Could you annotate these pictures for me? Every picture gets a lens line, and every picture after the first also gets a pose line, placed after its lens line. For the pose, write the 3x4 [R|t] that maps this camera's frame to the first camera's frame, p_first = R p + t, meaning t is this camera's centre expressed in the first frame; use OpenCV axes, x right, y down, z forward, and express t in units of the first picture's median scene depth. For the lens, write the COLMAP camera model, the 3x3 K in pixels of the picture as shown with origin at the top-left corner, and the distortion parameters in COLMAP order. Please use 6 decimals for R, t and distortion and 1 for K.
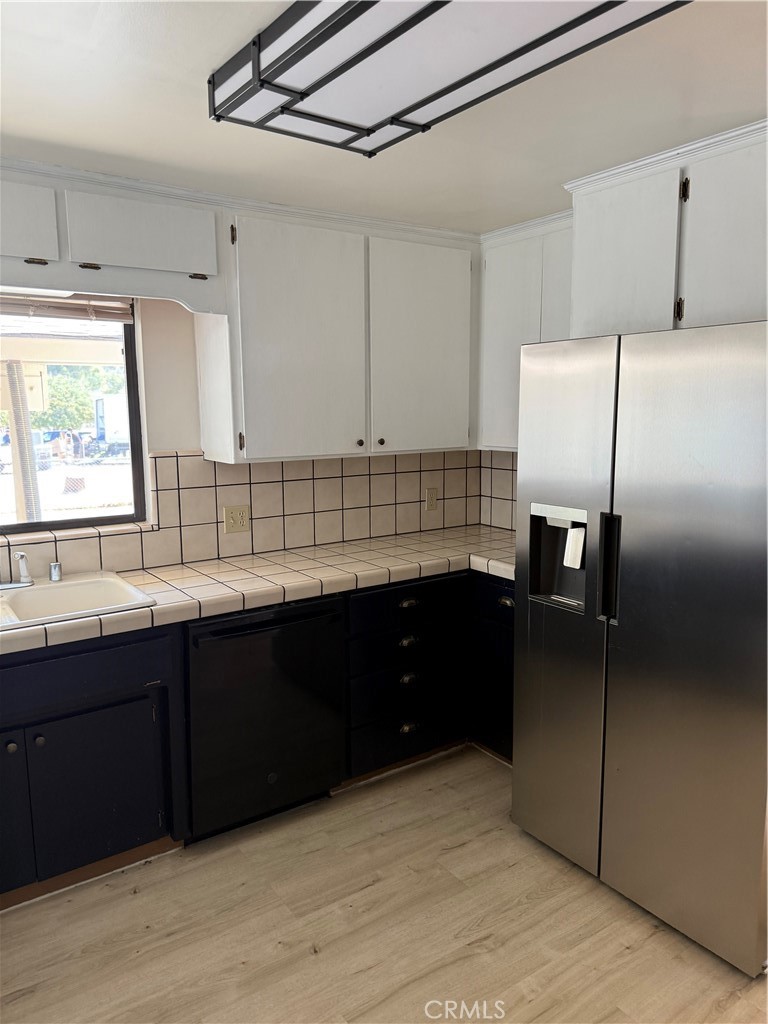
lens RADIAL K [[728.0, 0, 382.9], [0, 728.0, 505.0], [0, 0, 1]] dist [0.021165, -0.030106]
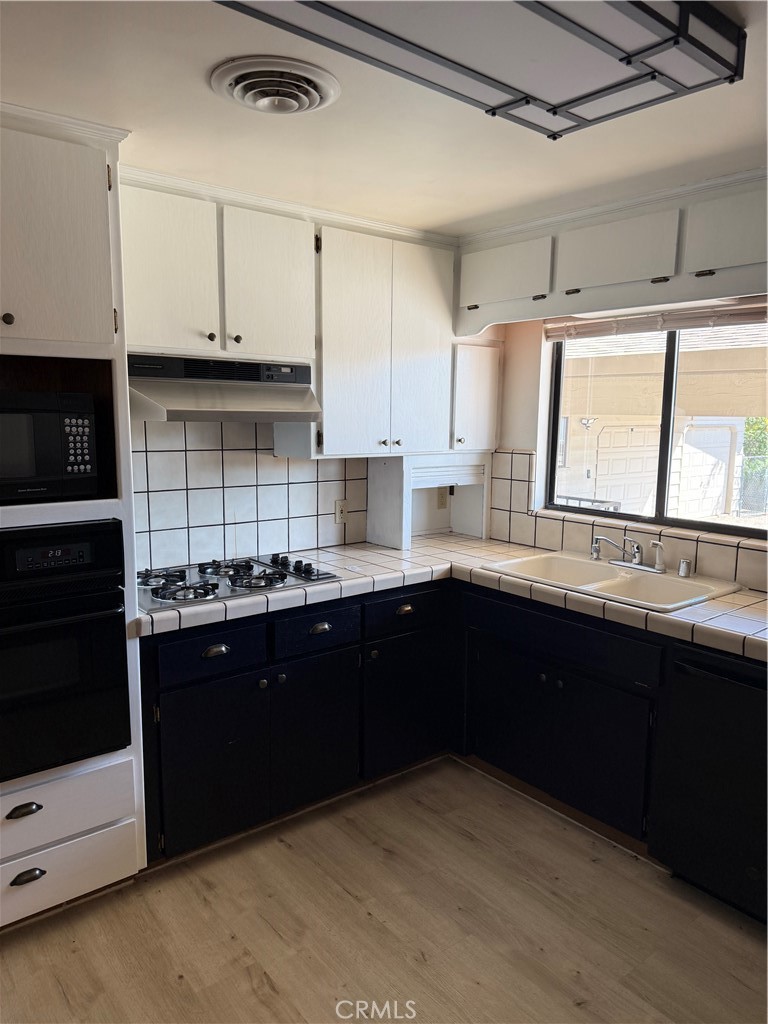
lens RADIAL K [[728.0, 0, 383.3], [0, 728.0, 518.0], [0, 0, 1]] dist [0.021165, -0.030106]
pose [[0.059484, 0.153227, -0.986399, 0.672044], [-0.147642, 0.978631, 0.143117, -0.080507], [0.987251, 0.137120, 0.080835, 0.567720]]
